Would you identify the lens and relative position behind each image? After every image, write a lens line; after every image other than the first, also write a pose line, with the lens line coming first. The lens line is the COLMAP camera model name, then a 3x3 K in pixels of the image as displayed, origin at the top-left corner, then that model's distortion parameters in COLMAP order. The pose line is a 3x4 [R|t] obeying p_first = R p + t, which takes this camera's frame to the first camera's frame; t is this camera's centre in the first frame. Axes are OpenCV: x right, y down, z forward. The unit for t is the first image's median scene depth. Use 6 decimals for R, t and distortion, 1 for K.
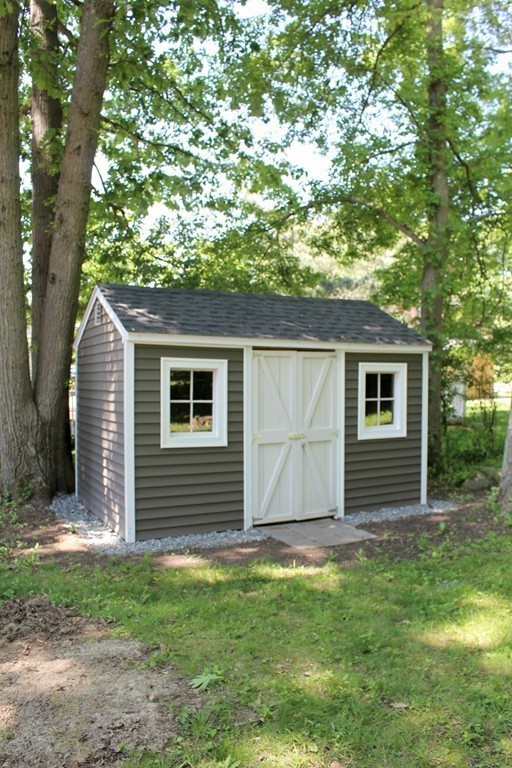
lens RADIAL K [[627.3, 0, 256.0], [0, 627.3, 384.0], [0, 0, 1]] dist [-0.118441, 0.009337]
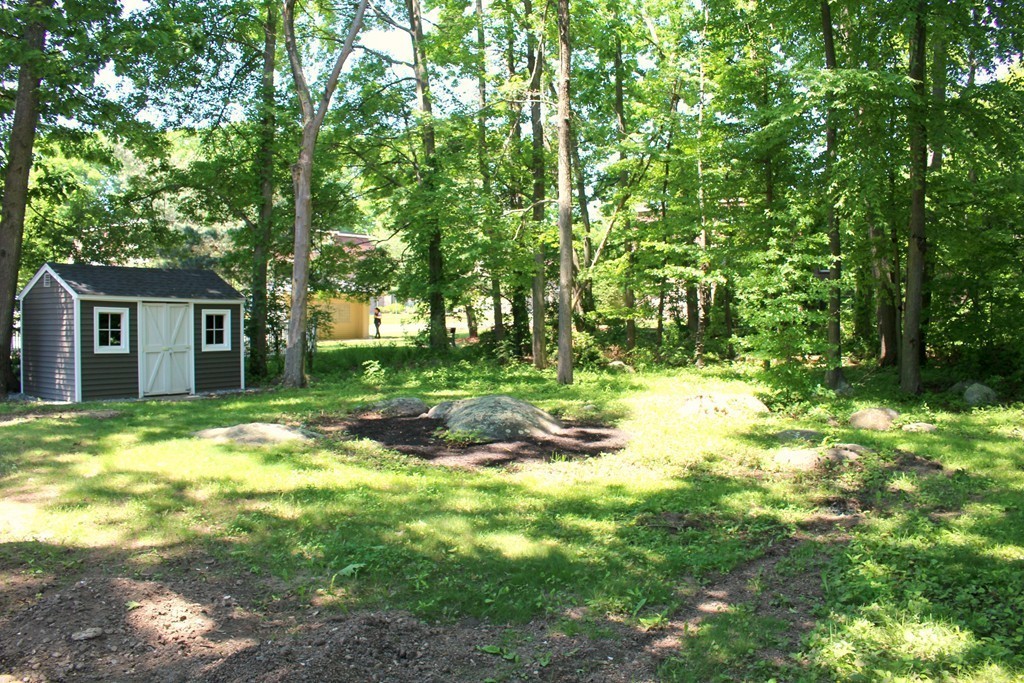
lens RADIAL K [[836.4, 0, 512.0], [0, 836.4, 341.5], [0, 0, 1]] dist [-0.118441, 0.009337]
pose [[0.895724, -0.009028, 0.444520, -0.094898], [0.000427, 0.999811, 0.019446, 0.014021], [-0.444611, -0.017229, 0.895558, -1.575252]]
